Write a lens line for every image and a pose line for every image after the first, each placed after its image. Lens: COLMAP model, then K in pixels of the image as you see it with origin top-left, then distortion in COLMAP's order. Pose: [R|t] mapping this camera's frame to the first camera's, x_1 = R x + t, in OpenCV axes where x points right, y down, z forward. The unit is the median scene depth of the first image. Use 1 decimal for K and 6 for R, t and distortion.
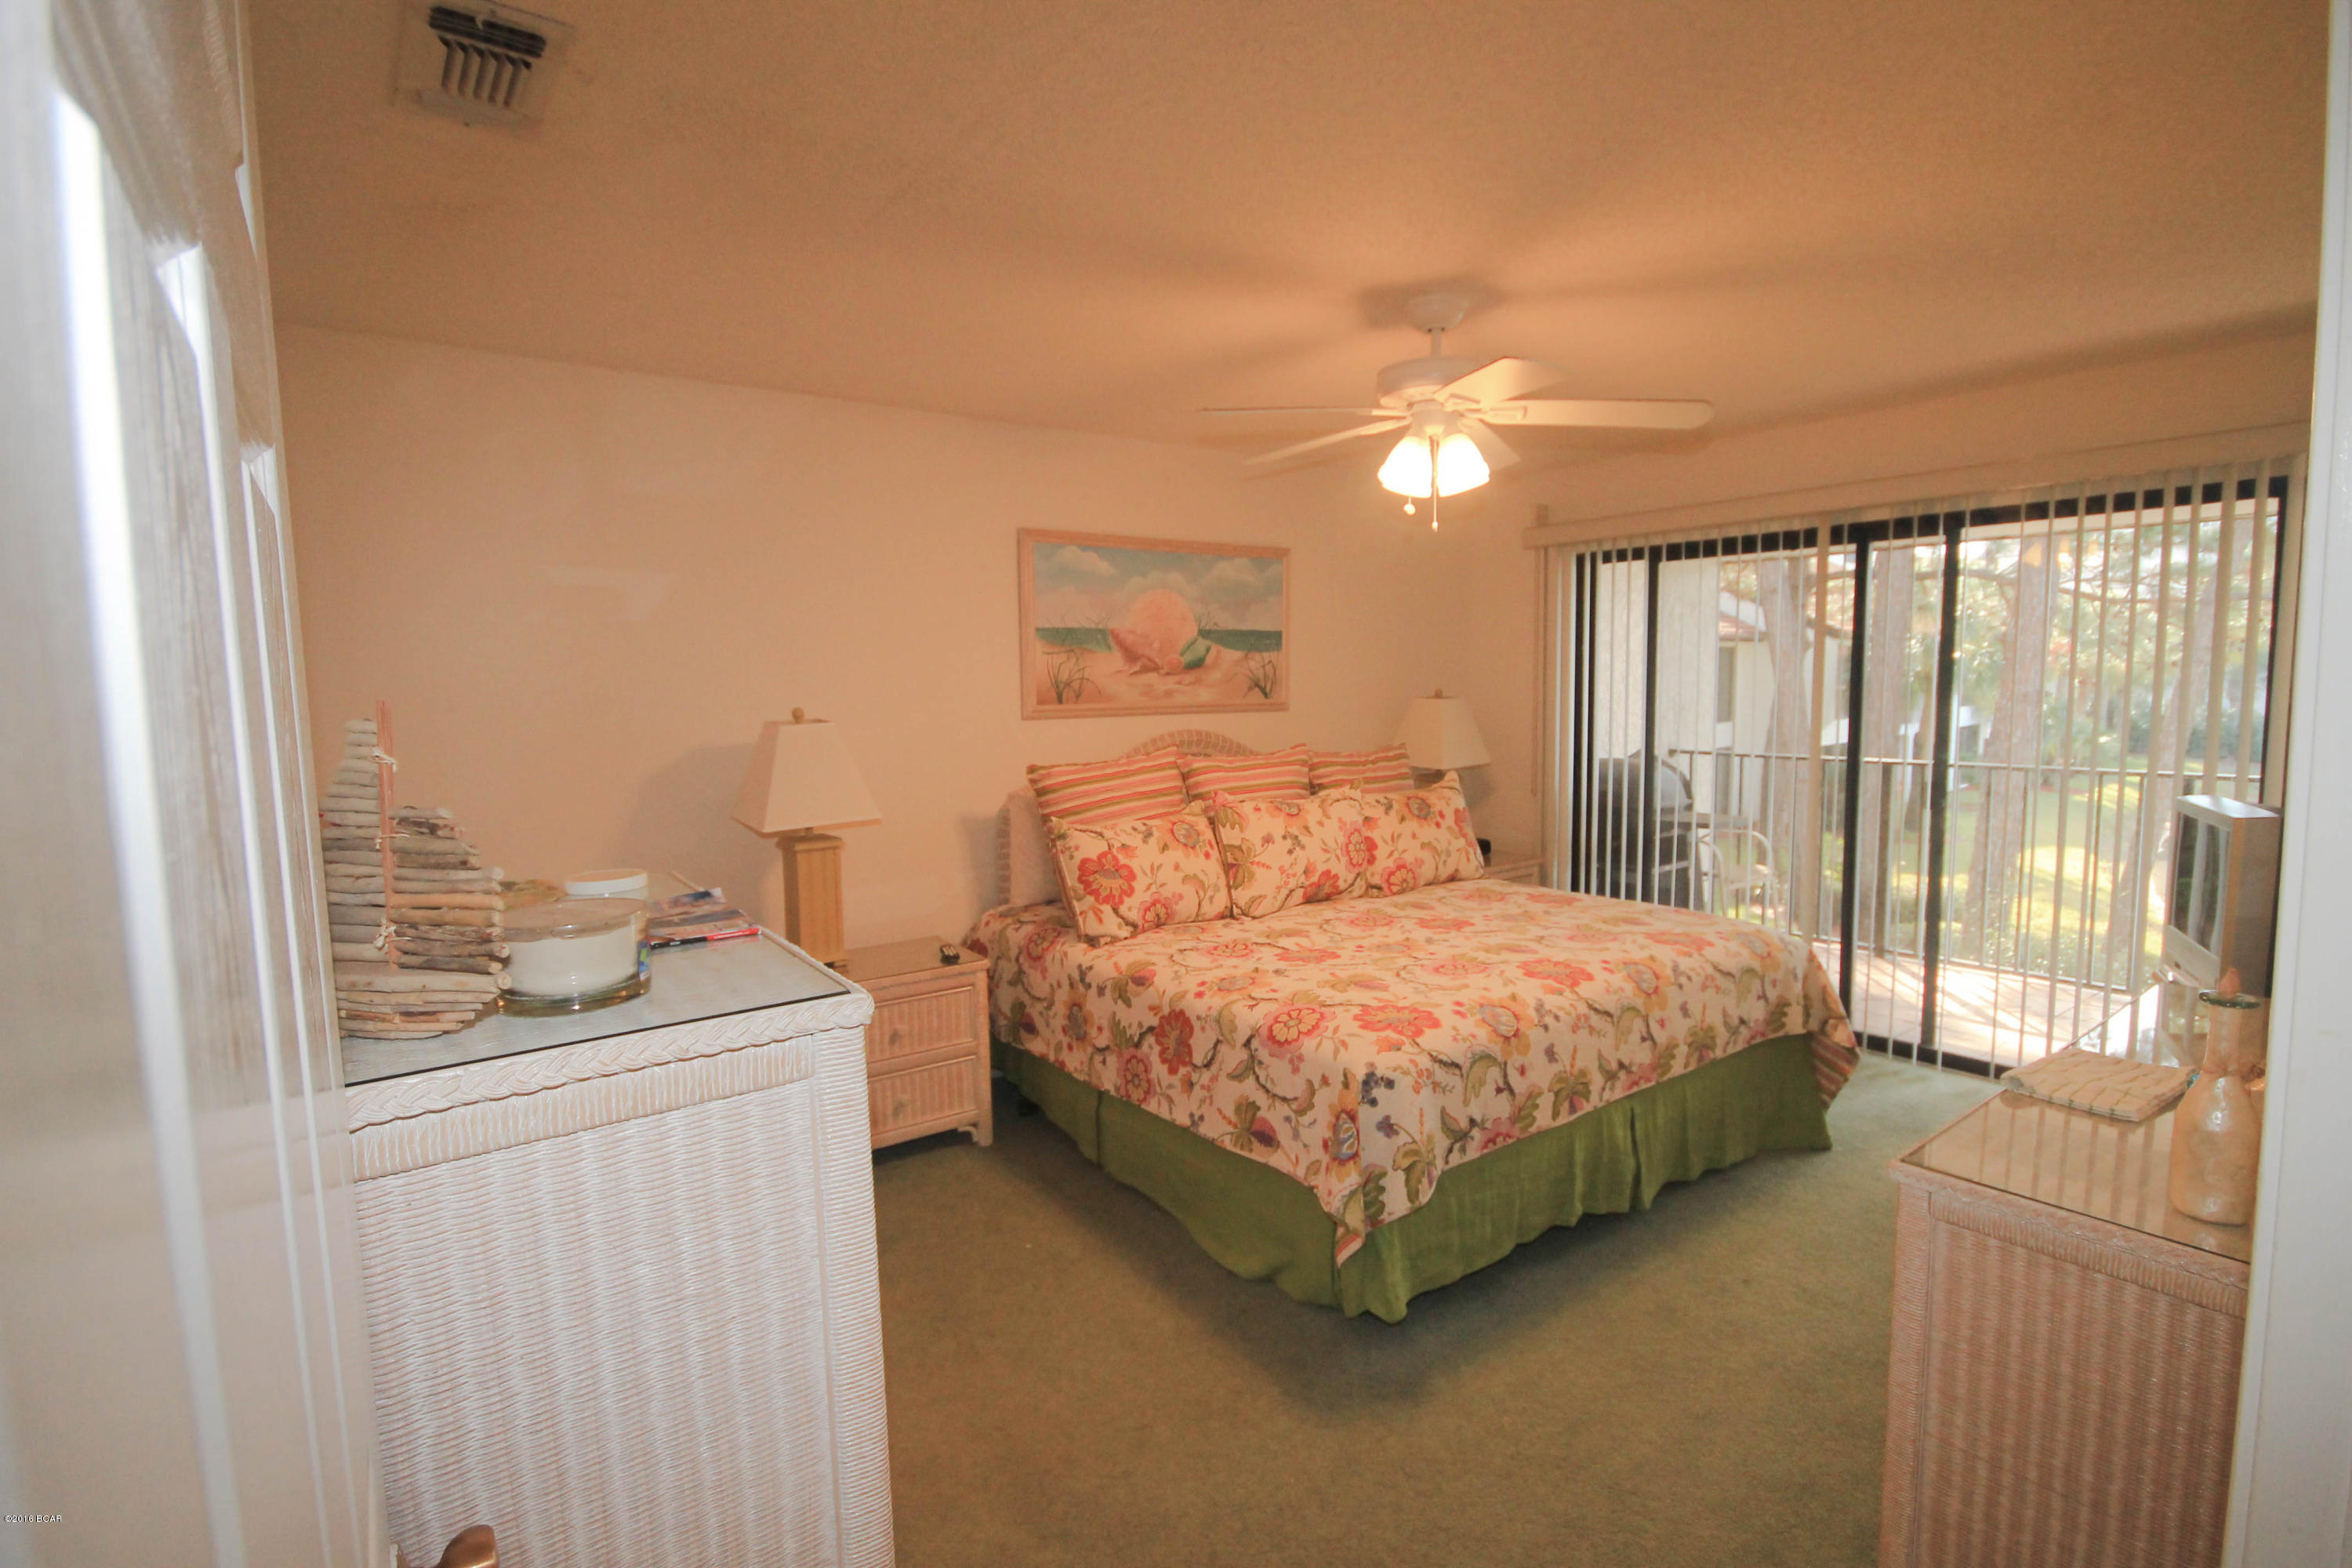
lens RADIAL K [[1110.1, 0, 1192.9], [0, 1110.1, 782.2], [0, 0, 1]] dist [-0.002424, -0.001063]
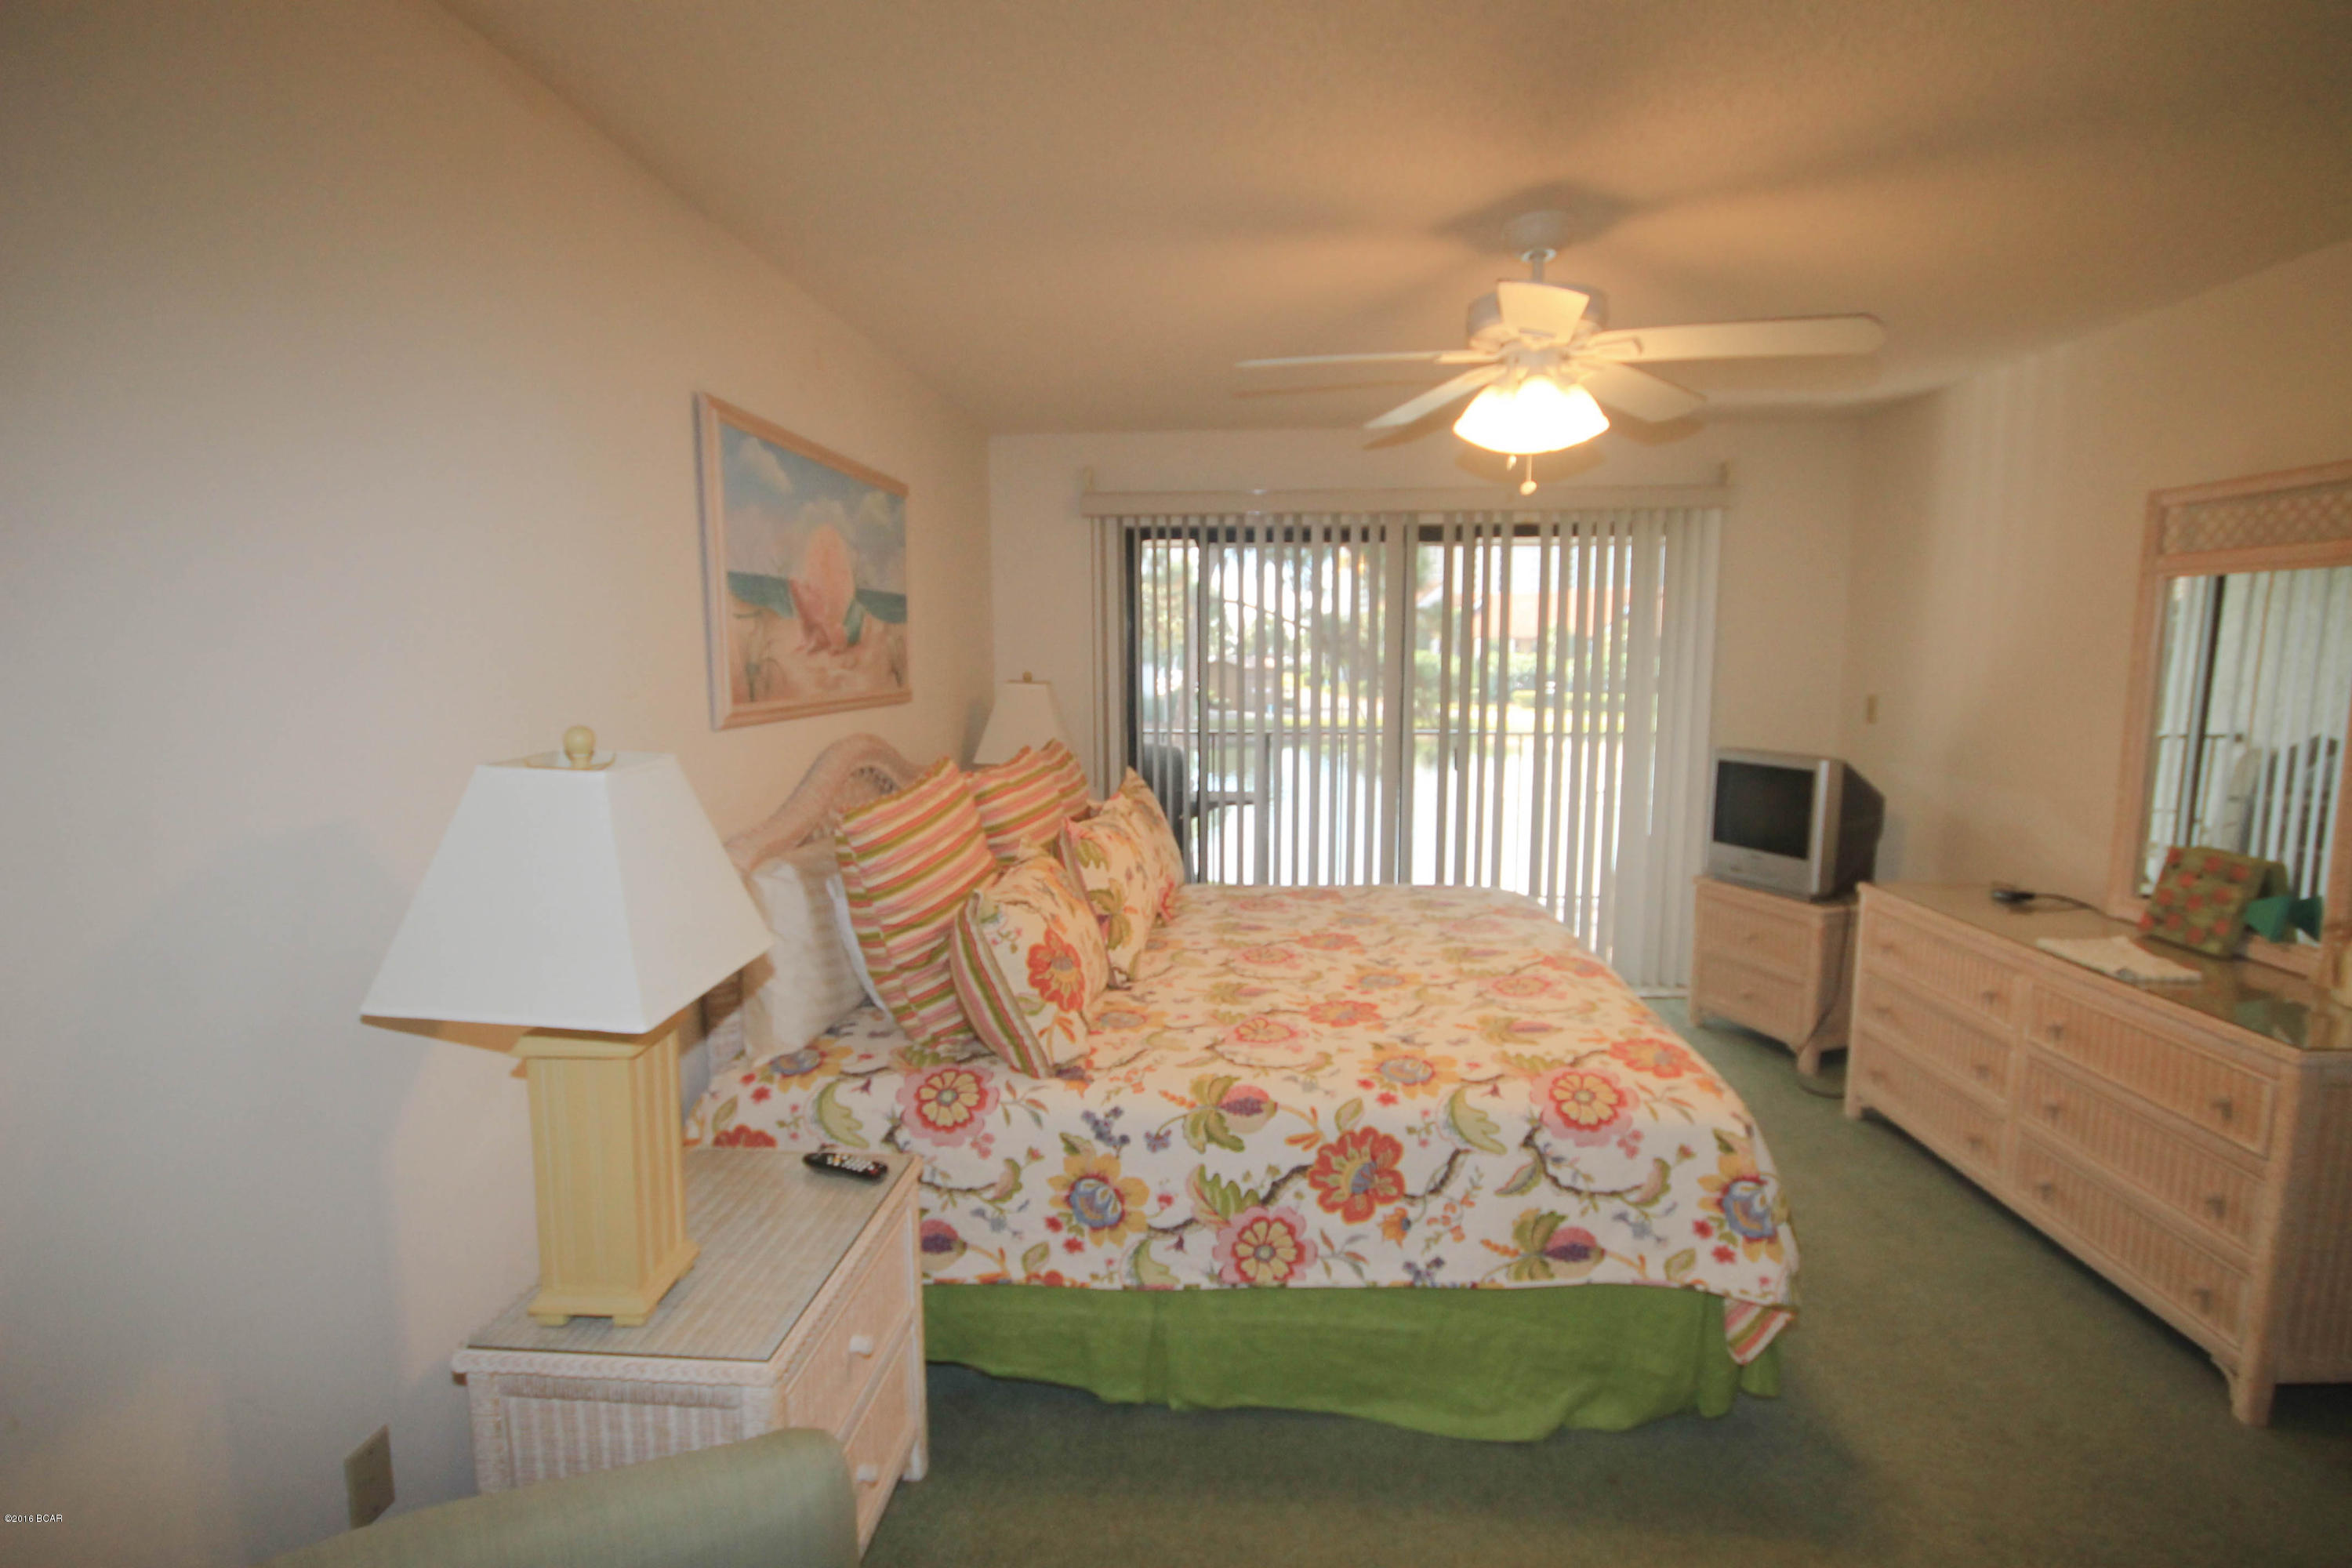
lens RADIAL K [[1110.1, 0, 1192.9], [0, 1110.1, 782.2], [0, 0, 1]] dist [-0.002424, -0.001063]
pose [[0.653373, -0.080910, 0.752700, -0.563466], [0.067402, 0.996541, 0.048614, -0.054399], [-0.754029, 0.018971, 0.656567, 0.573886]]
